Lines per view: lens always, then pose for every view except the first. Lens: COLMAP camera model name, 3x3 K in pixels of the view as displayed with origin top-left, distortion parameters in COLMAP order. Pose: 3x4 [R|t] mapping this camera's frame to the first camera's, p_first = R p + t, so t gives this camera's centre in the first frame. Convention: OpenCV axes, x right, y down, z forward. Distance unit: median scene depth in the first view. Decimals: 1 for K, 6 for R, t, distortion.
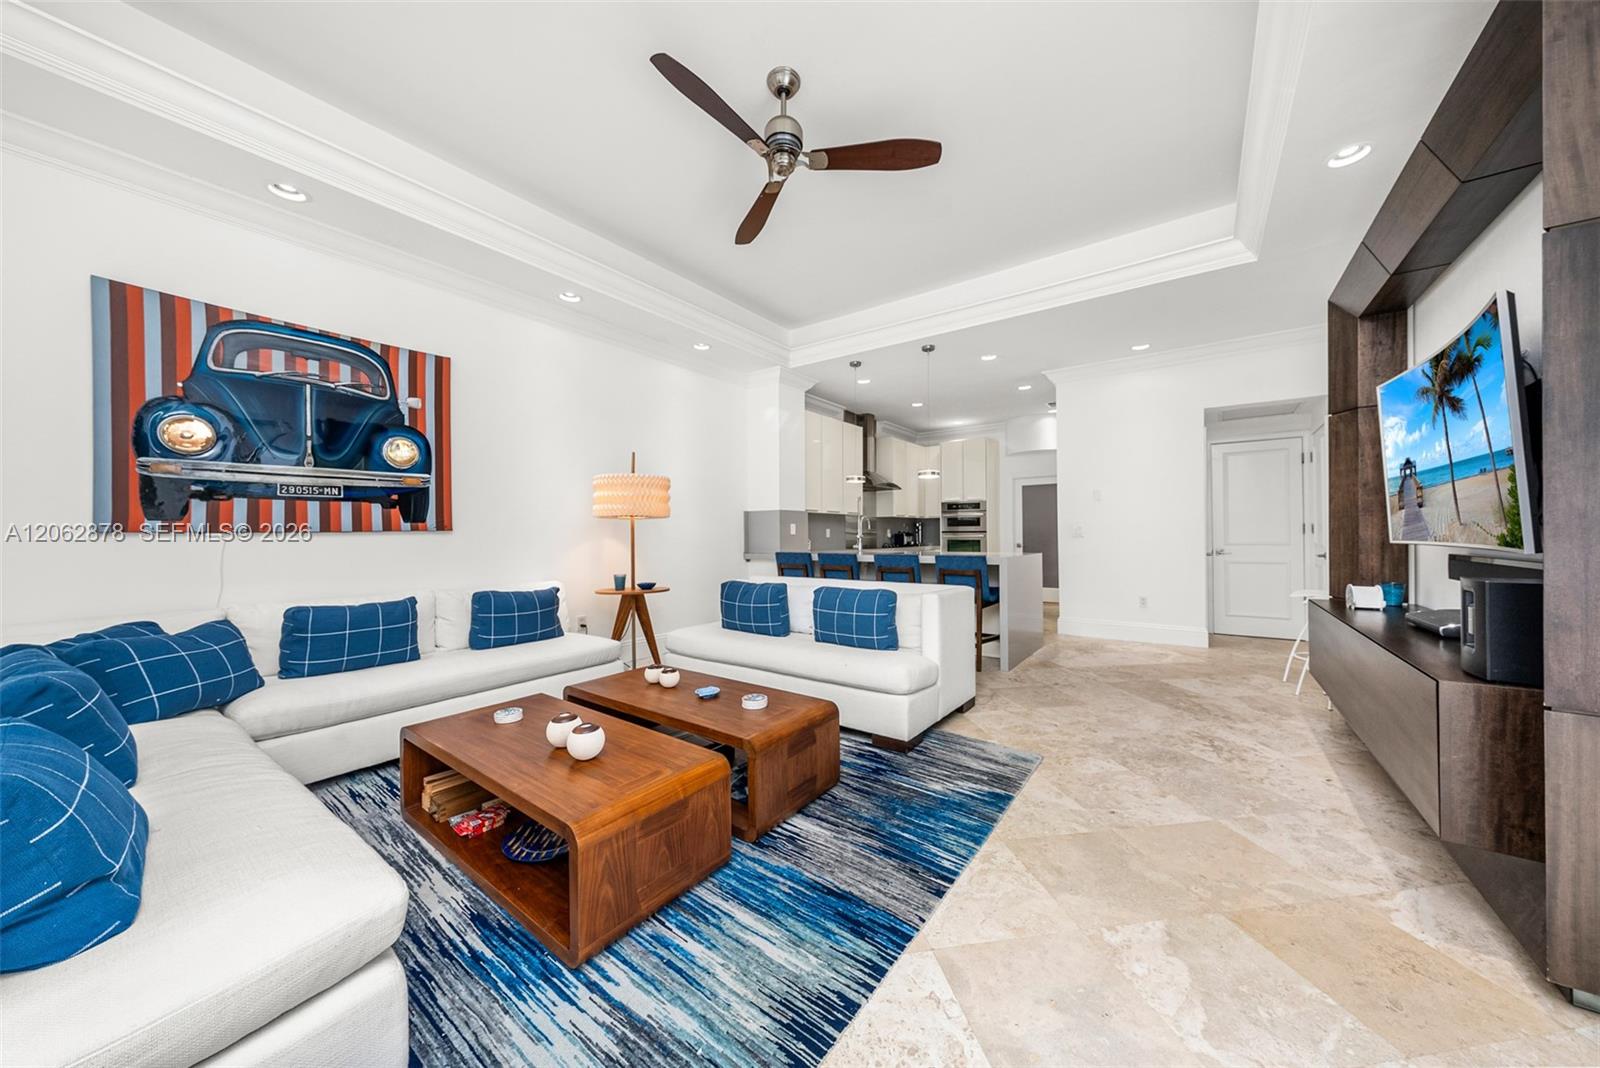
lens RADIAL K [[544.3, 0, 808.8], [0, 544.3, 531.1], [0, 0, 1]] dist [-0.002184, 0.000752]
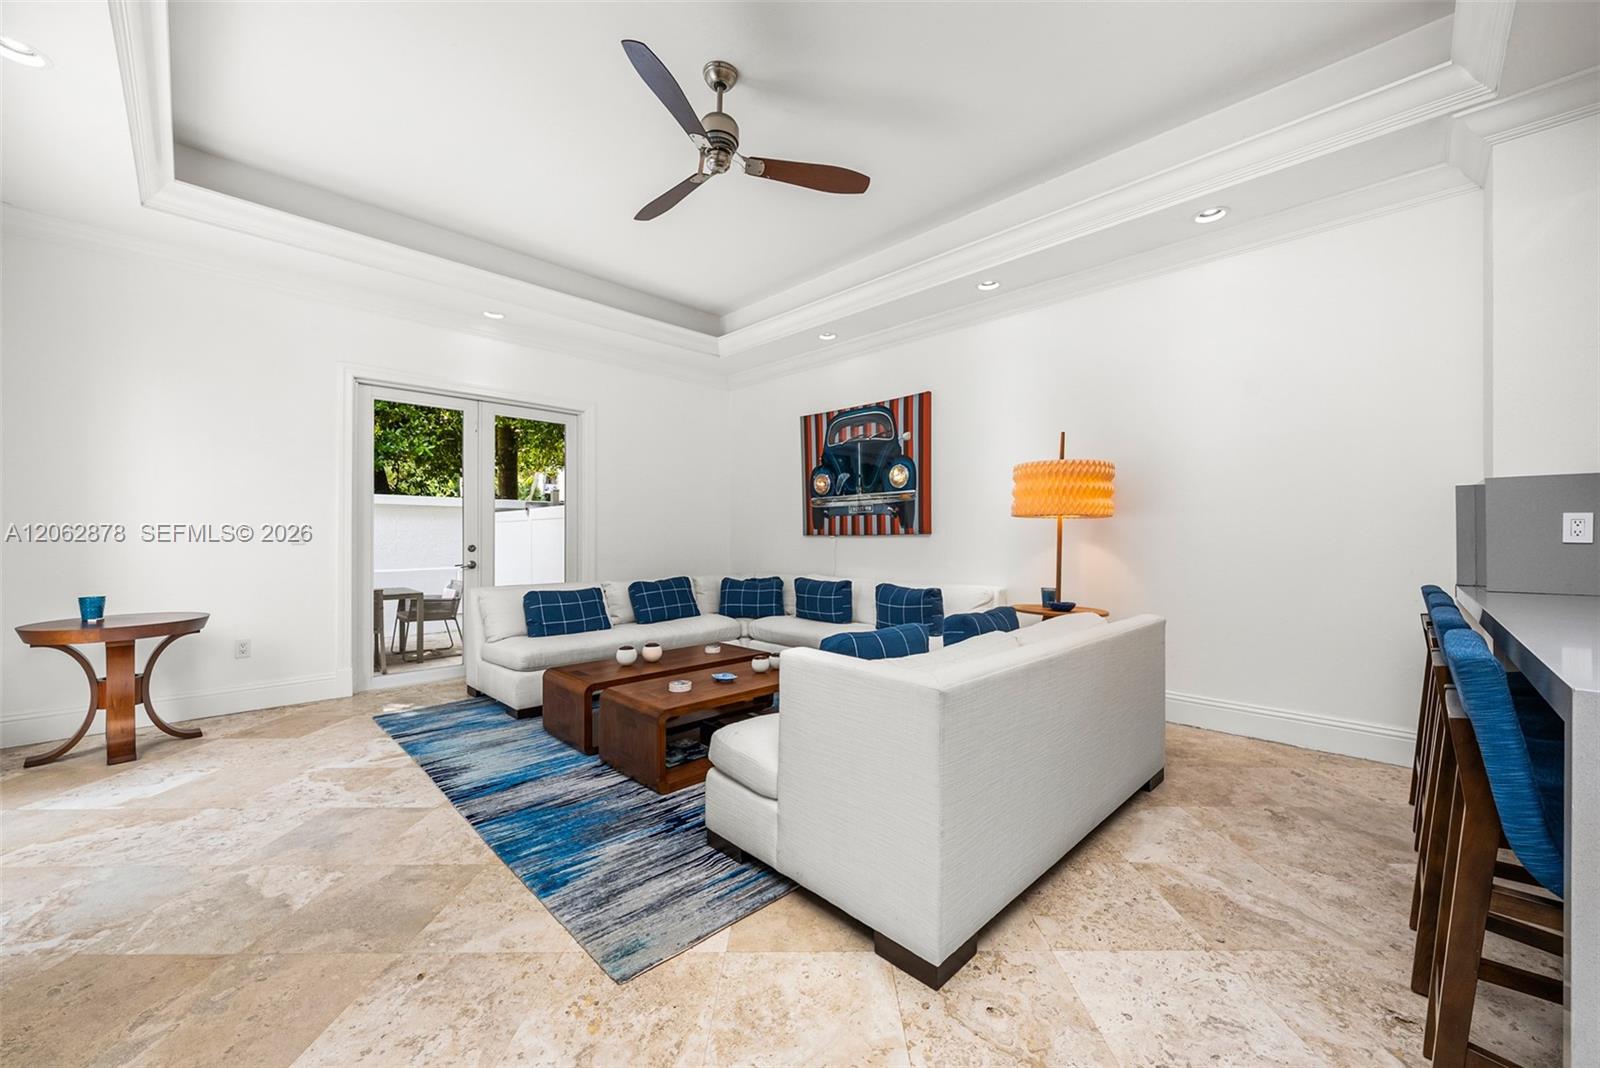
lens RADIAL K [[622.9, 0, 828.9], [0, 622.9, 543.0], [0, 0, 1]] dist [0.006043, 0.000268]
pose [[-0.157151, 0.021849, -0.987333, 1.037228], [0.011076, 0.999731, 0.020360, -0.014861], [0.987512, -0.007736, -0.157351, 1.372543]]
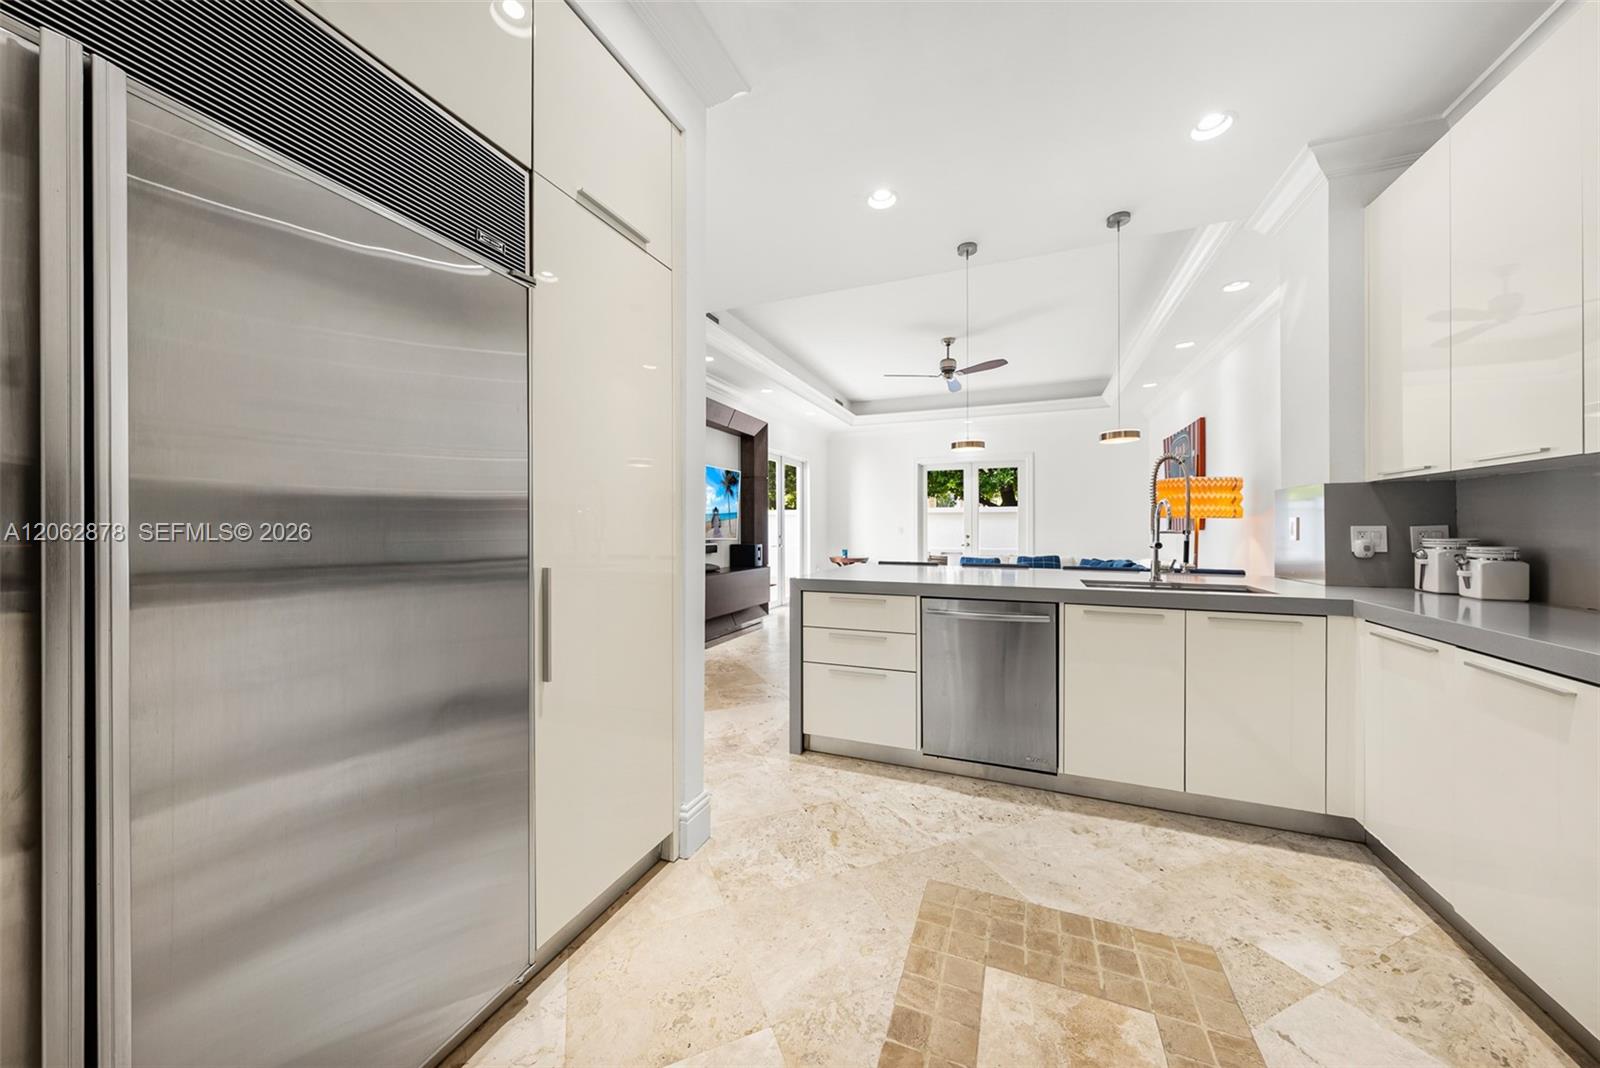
lens RADIAL K [[544.3, 0, 813.5], [0, 544.3, 533.2], [0, 0, 1]] dist [-0.002184, 0.000752]
pose [[-0.965719, 0.008974, -0.259434, 1.117012], [0.008095, 0.999957, 0.004456, -0.019516], [0.259463, 0.002203, -0.965751, 2.897122]]
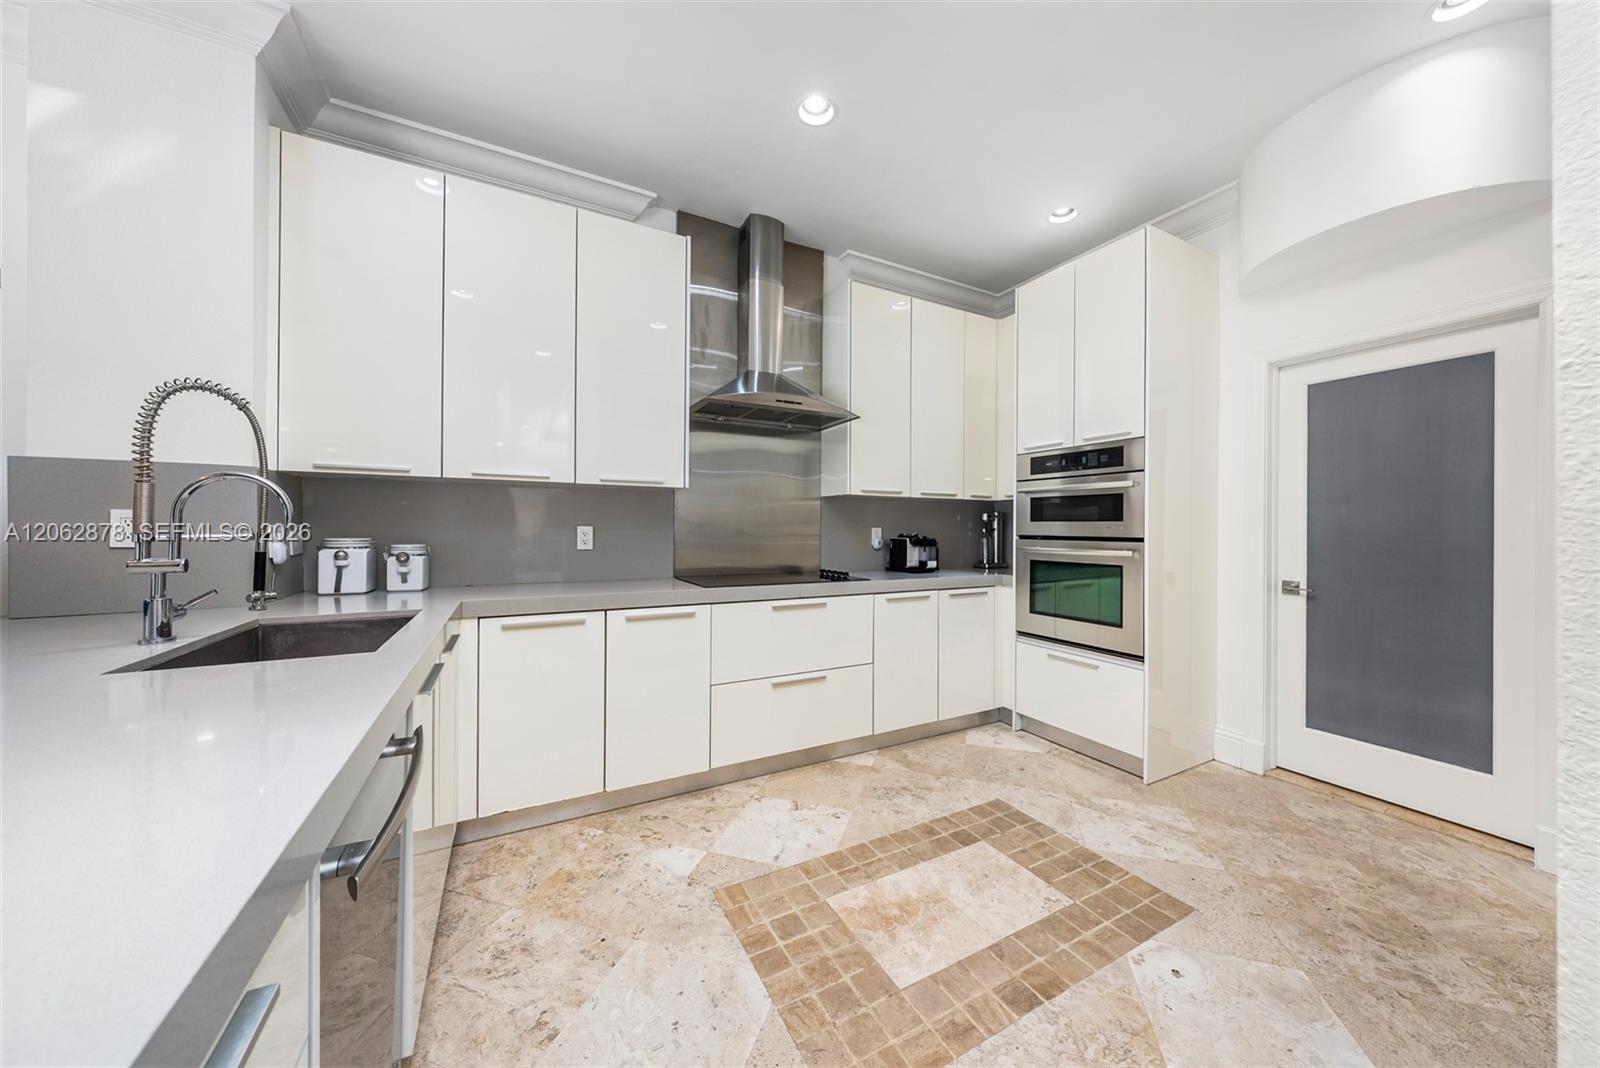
lens RADIAL K [[544.3, 0, 802.3], [0, 544.3, 529.3], [0, 0, 1]] dist [-0.002184, 0.000752]
pose [[0.902180, 0.013731, -0.431140, 1.012095], [-0.008433, 0.999864, 0.014197, -0.027111], [0.431276, -0.009173, 0.902173, 2.287146]]
